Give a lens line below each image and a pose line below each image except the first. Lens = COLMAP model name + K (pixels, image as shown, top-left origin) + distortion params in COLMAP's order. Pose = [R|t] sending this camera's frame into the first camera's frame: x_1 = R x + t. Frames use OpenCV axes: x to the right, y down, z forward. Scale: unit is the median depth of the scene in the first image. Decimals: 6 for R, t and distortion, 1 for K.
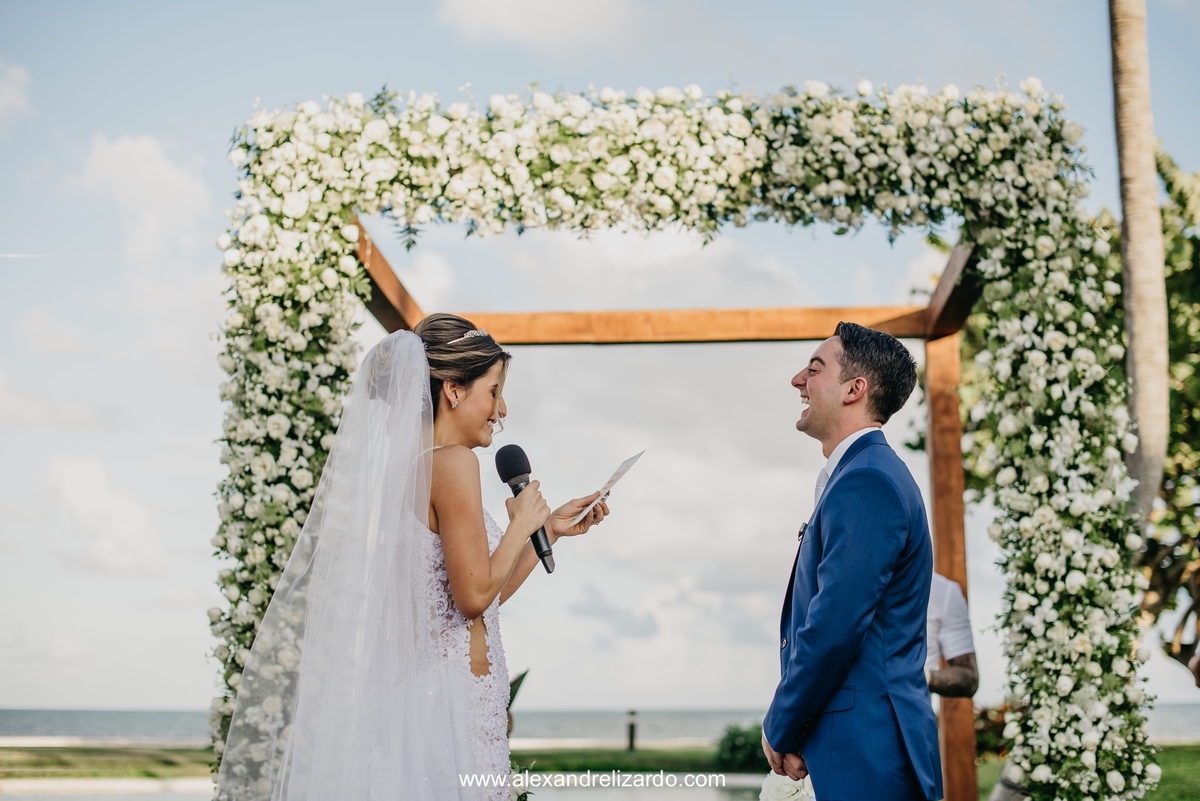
lens RADIAL K [[1843.5, 0, 607.1], [0, 1843.5, 396.4], [0, 0, 1]] dist [-0.133086, 0.000000]
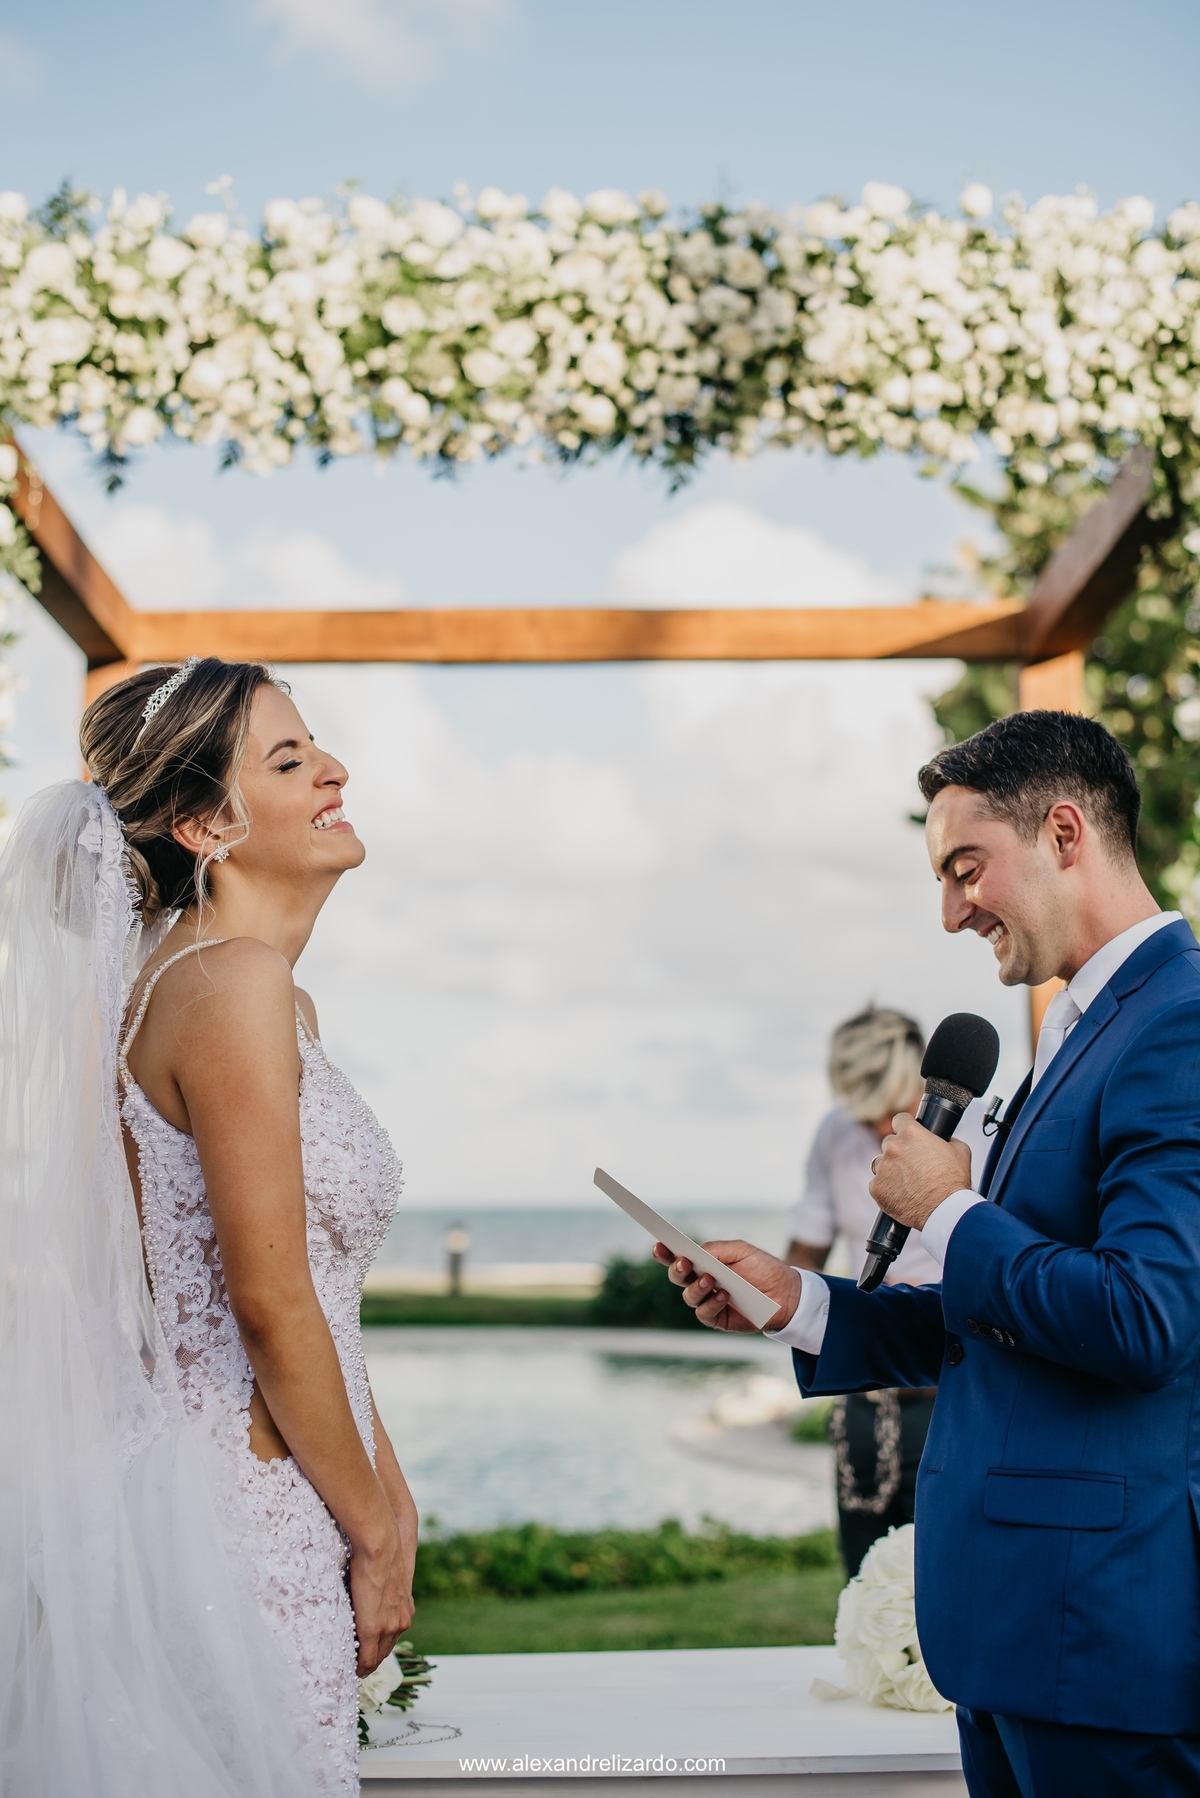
lens RADIAL K [[2762.1, 0, 585.1], [0, 2762.1, 908.9], [0, 0, 1]] dist [-0.133086, 0.000000]
pose [[0.997652, 0.003668, 0.068390, -0.026358], [-0.008334, 0.997646, 0.068065, -0.016544], [-0.067980, -0.068475, 0.995334, 0.205900]]
